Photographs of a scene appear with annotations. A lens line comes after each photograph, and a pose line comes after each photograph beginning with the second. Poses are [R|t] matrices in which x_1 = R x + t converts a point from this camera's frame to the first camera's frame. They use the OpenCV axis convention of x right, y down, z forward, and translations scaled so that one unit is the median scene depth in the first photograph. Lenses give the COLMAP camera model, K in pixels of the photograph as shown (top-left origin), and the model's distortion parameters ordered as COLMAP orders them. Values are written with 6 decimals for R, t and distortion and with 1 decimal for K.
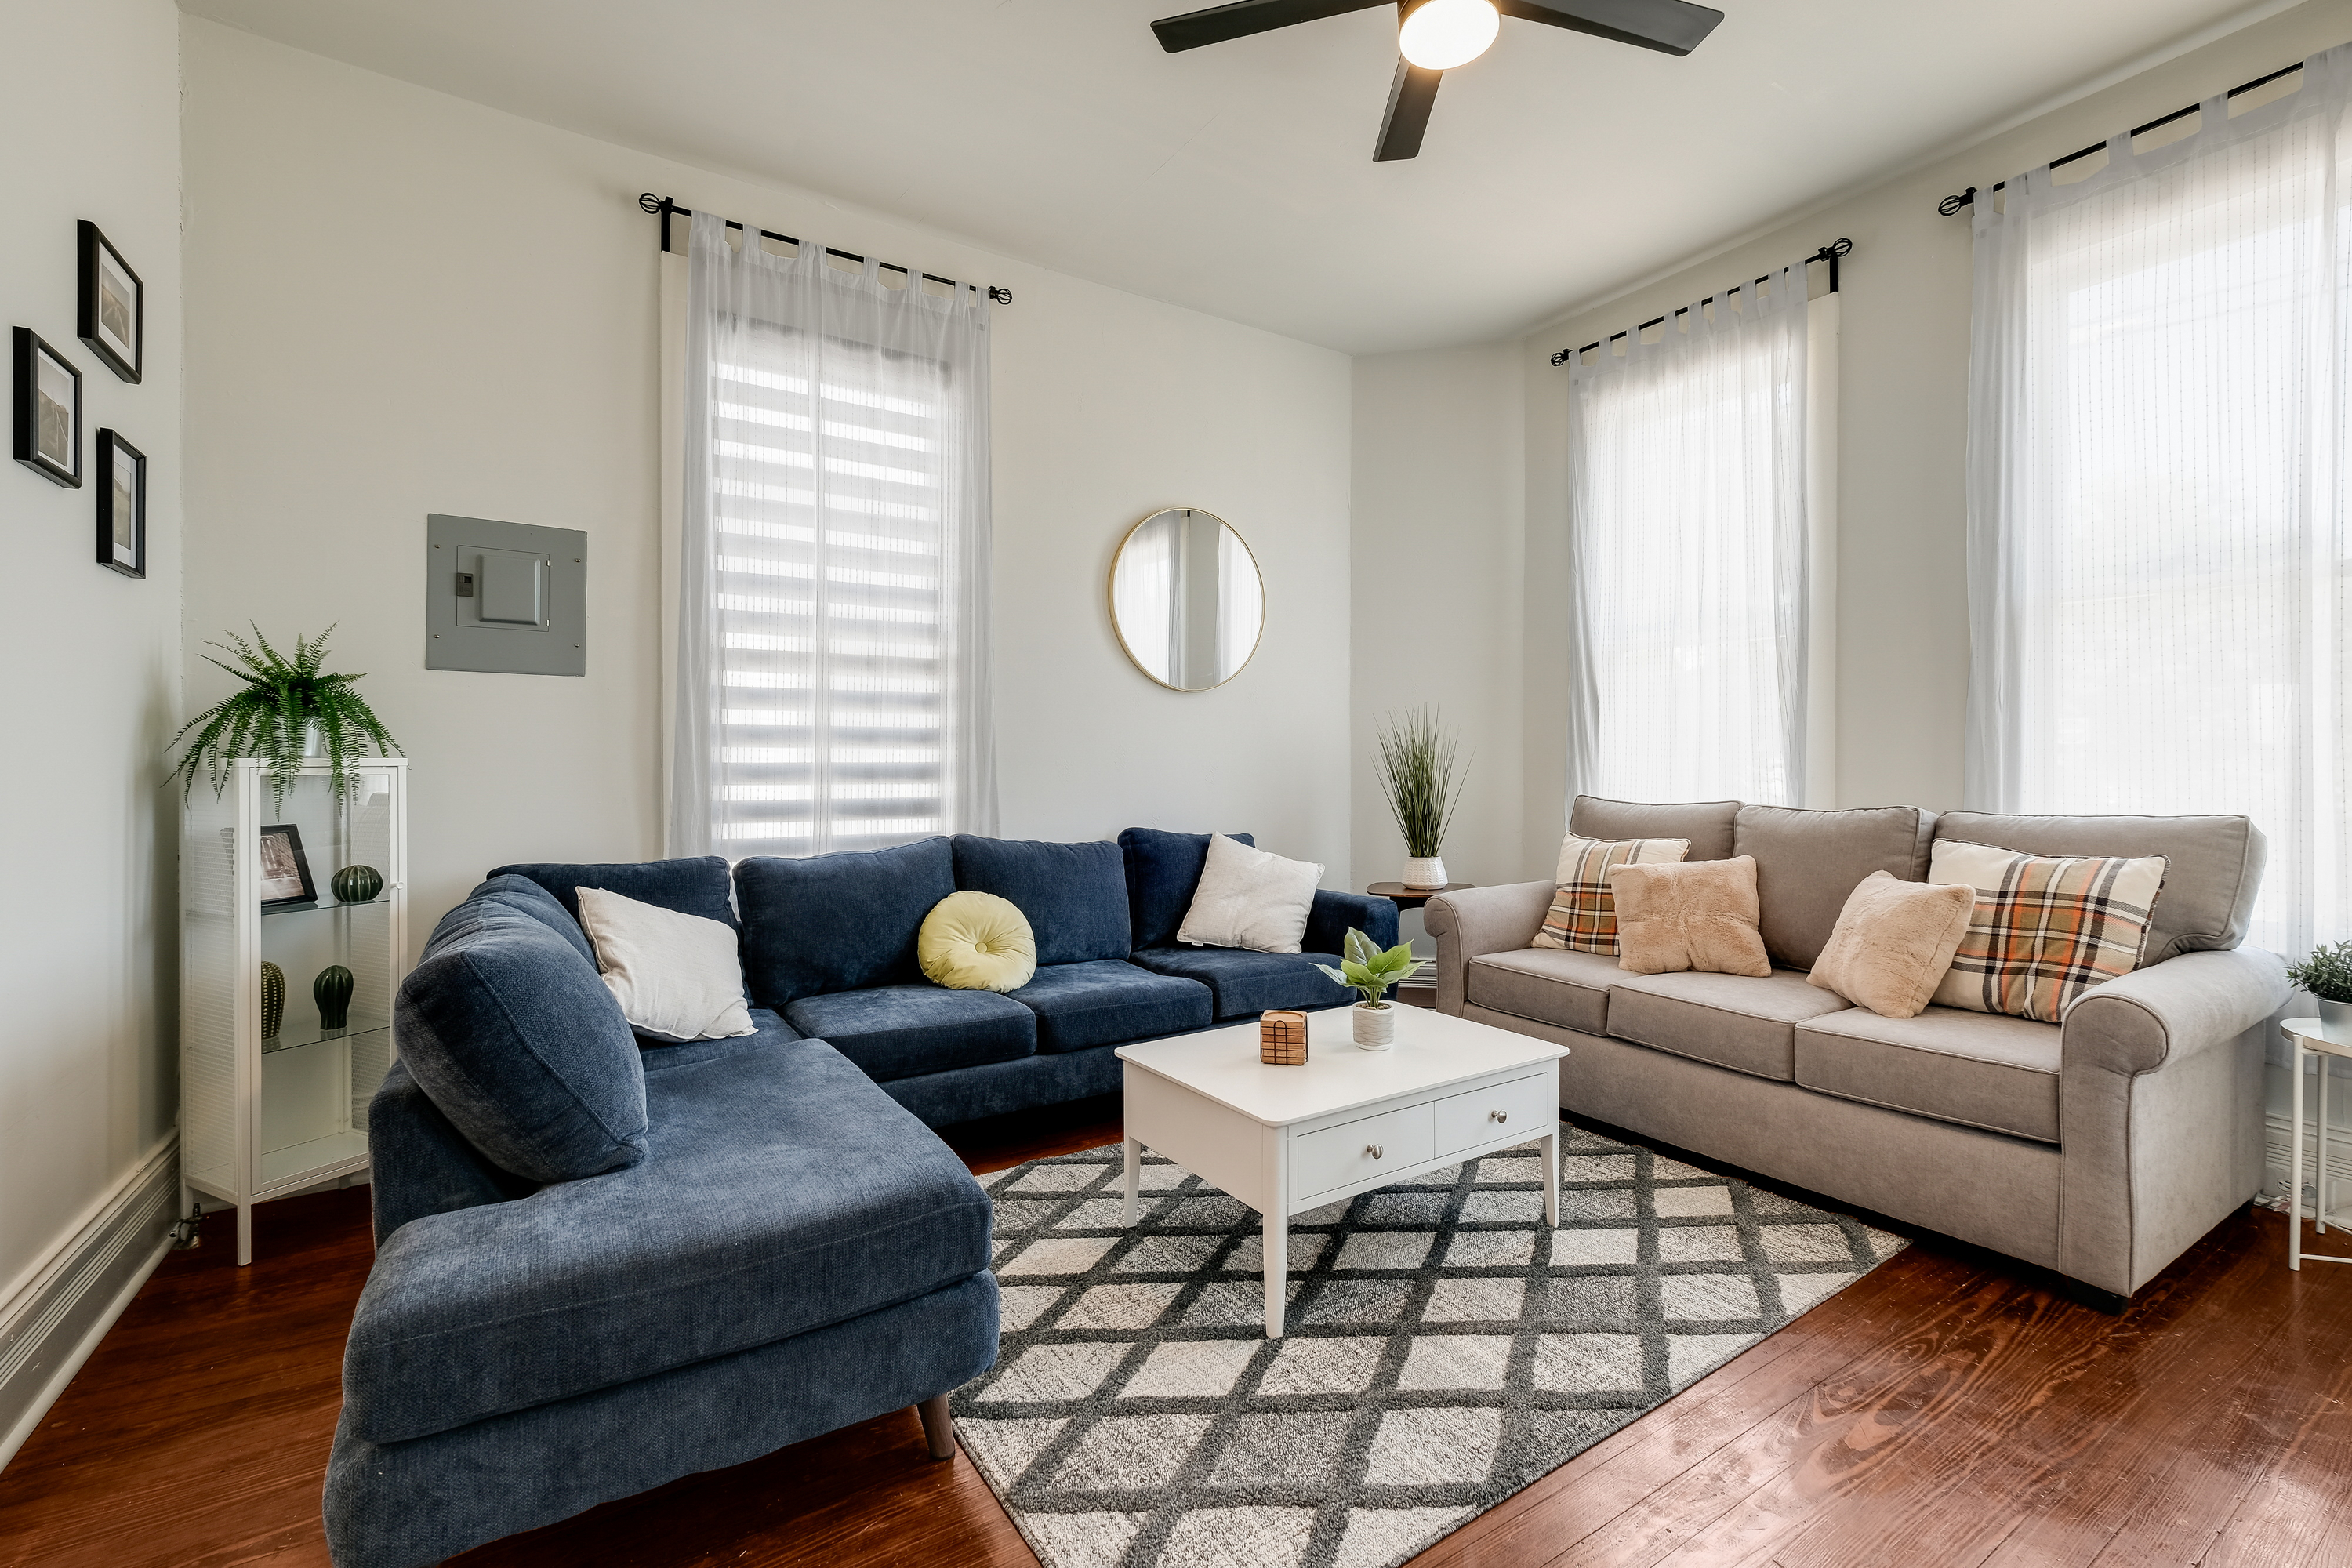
lens RADIAL K [[1009.3, 0, 1177.1], [0, 1009.3, 766.1], [0, 0, 1]] dist [0.002230, 0.000035]
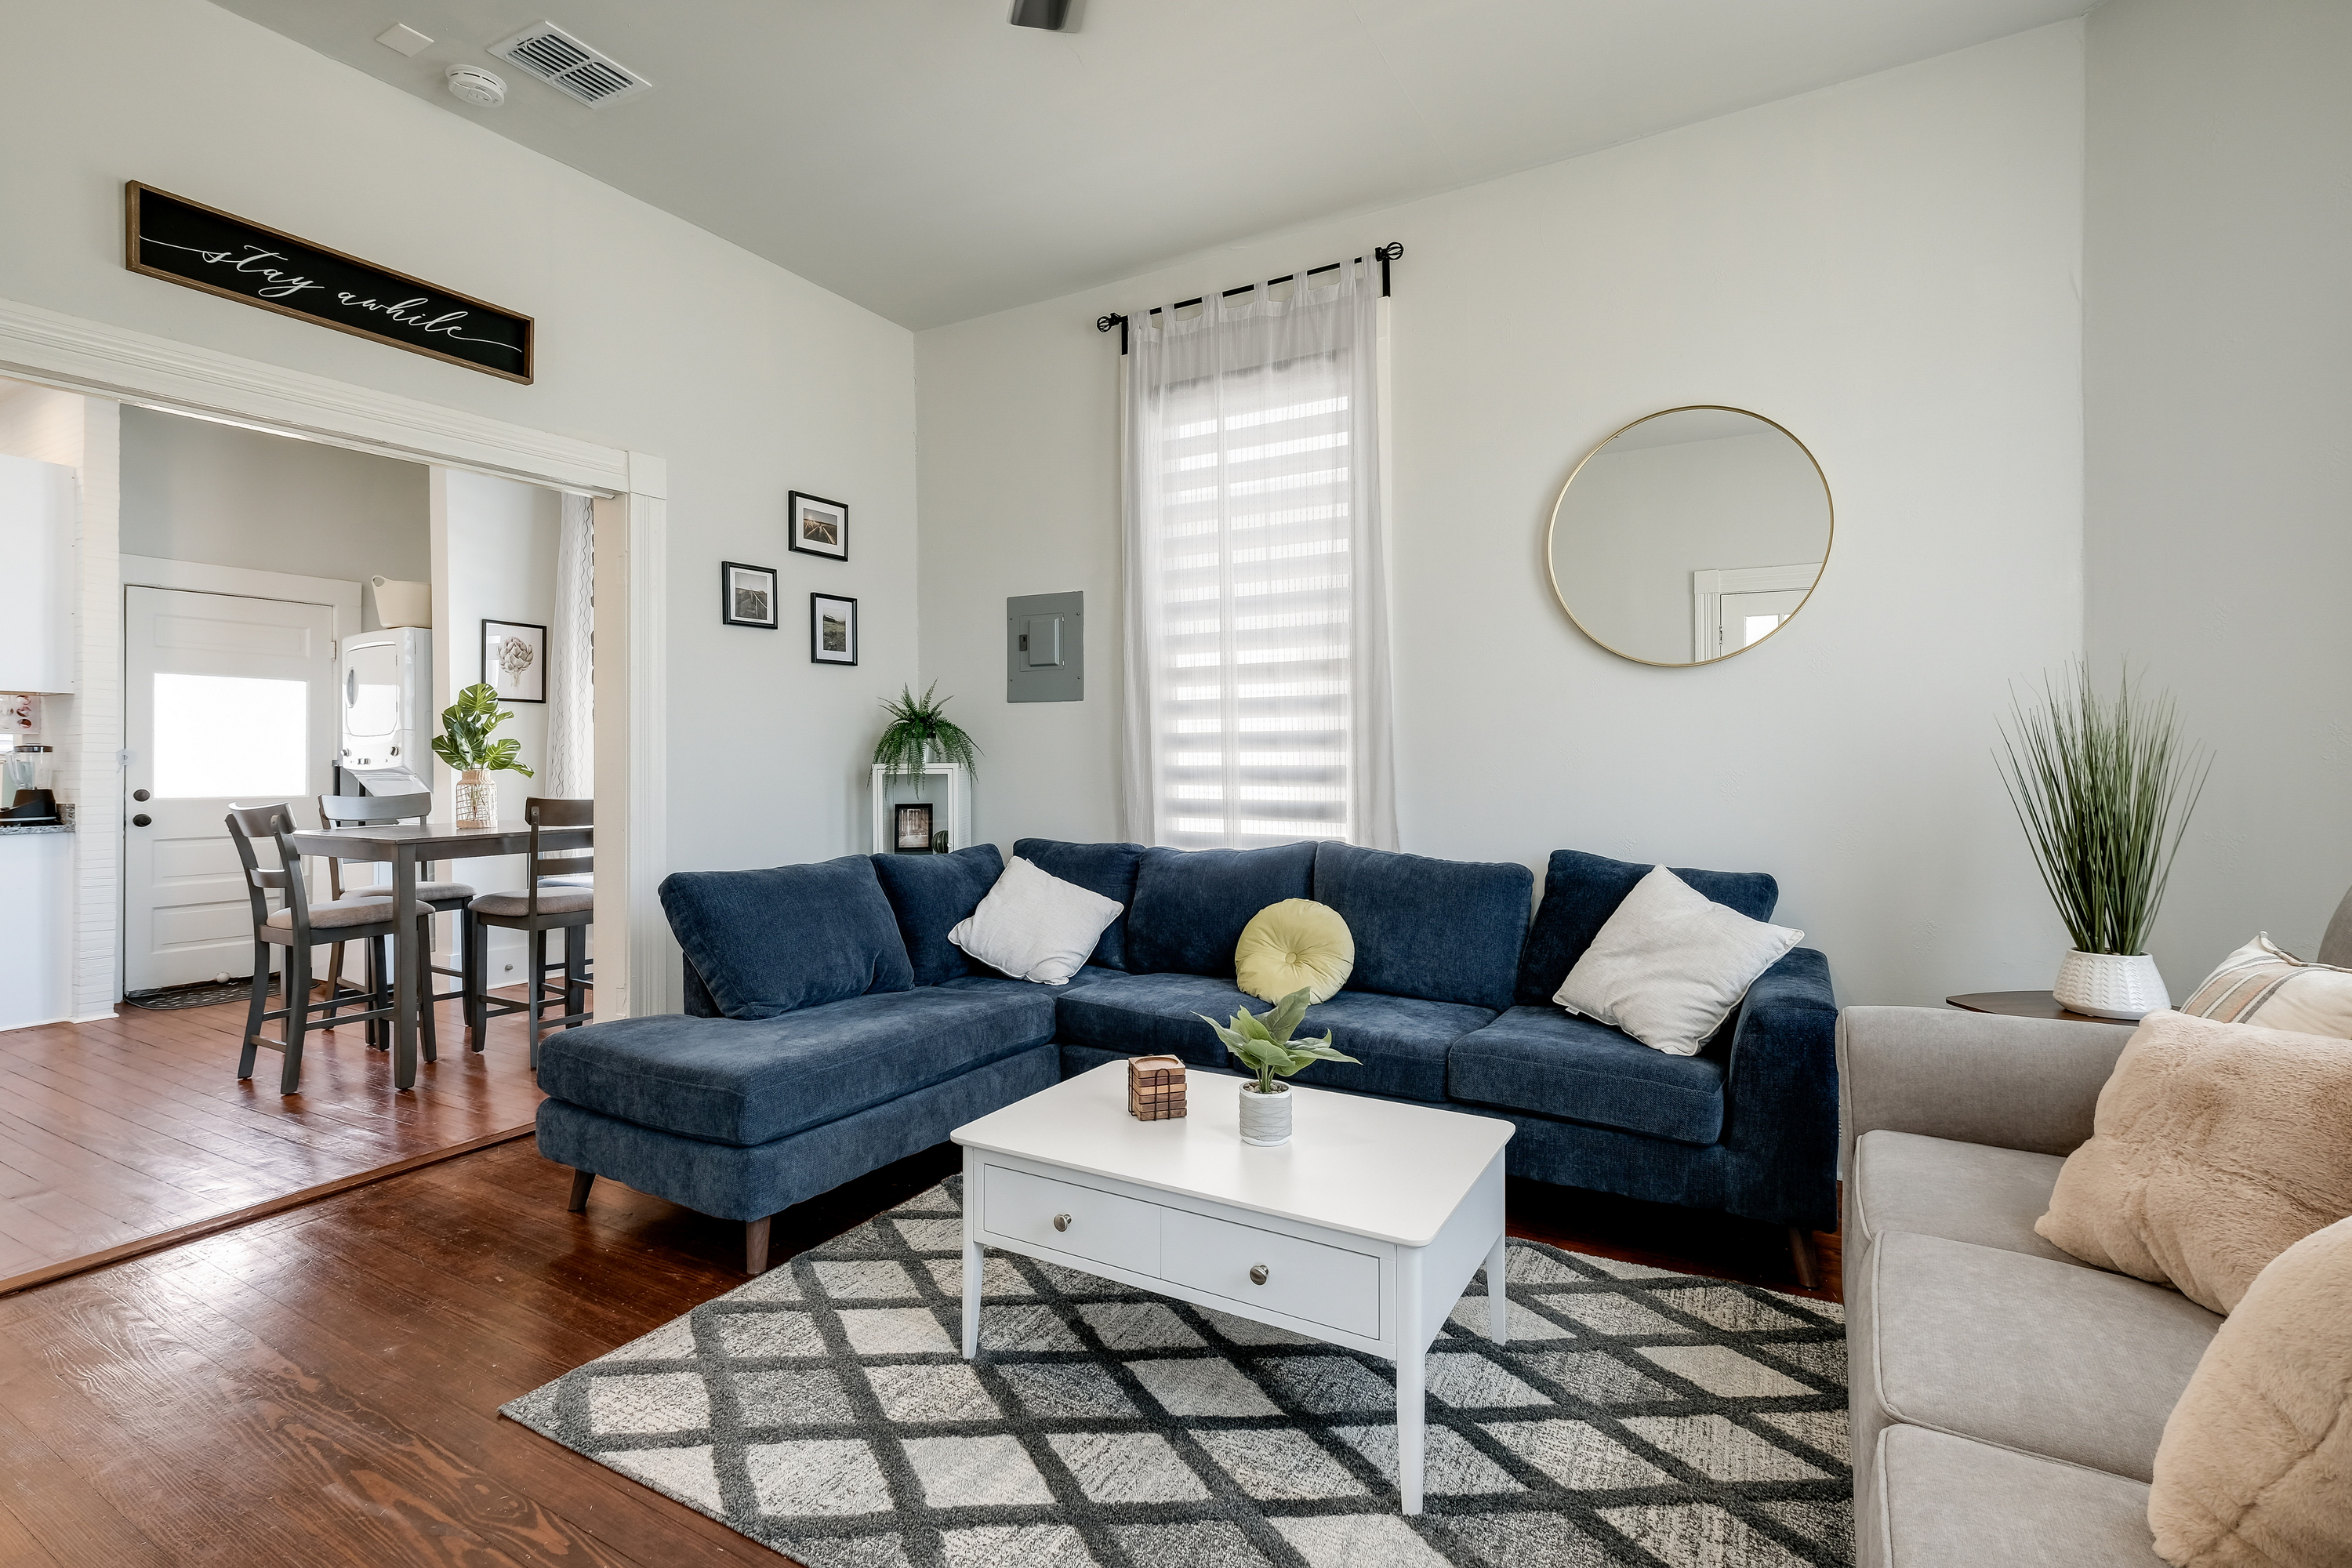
lens RADIAL K [[1093.2, 0, 1177.0], [0, 1093.2, 767.6], [0, 0, 1]] dist [-0.002187, 0.007145]
pose [[0.450041, 0.005306, -0.892992, 0.749054], [0.001514, 0.999976, 0.006705, -0.010837], [0.893007, -0.004370, 0.450022, 0.464797]]
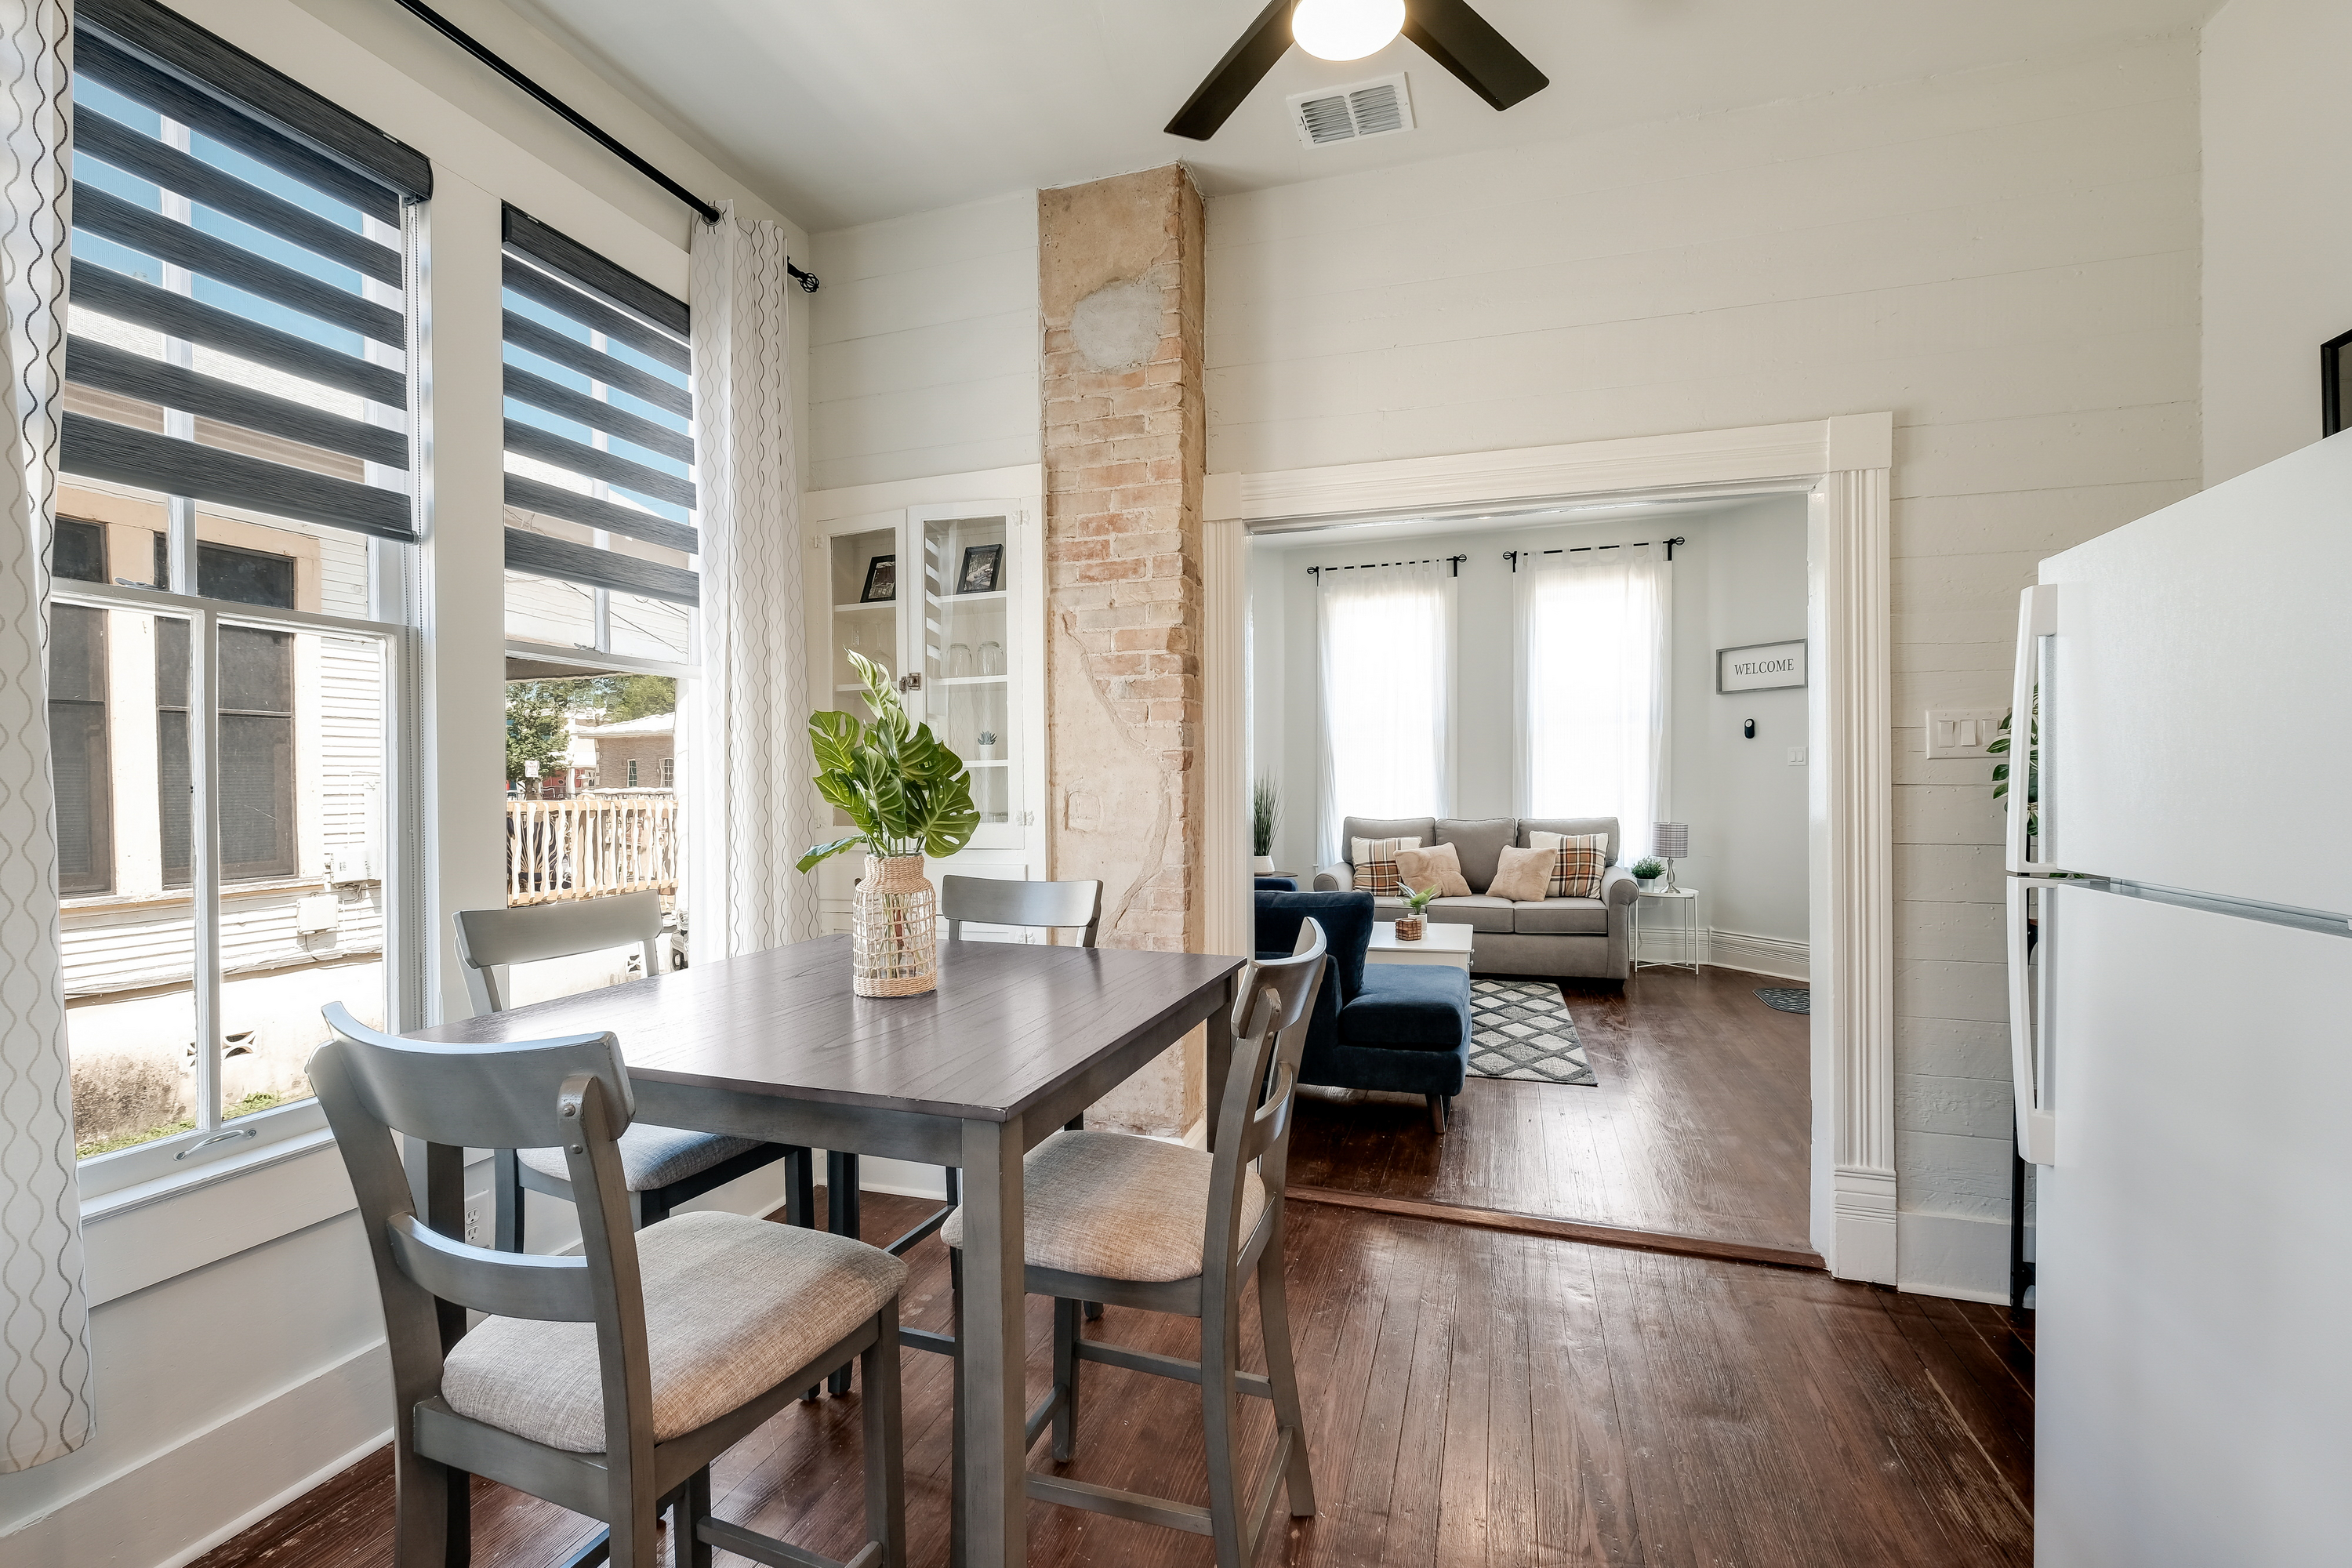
lens RADIAL K [[1012.5, 0, 1176.0], [0, 1012.5, 784.0], [0, 0, 1]] dist [-0.001638, -0.000146]
pose [[0.773708, -0.004852, 0.633523, -1.320399], [0.009352, 0.999949, -0.003763, -0.033368], [-0.633473, 0.008837, 0.773714, -0.307048]]
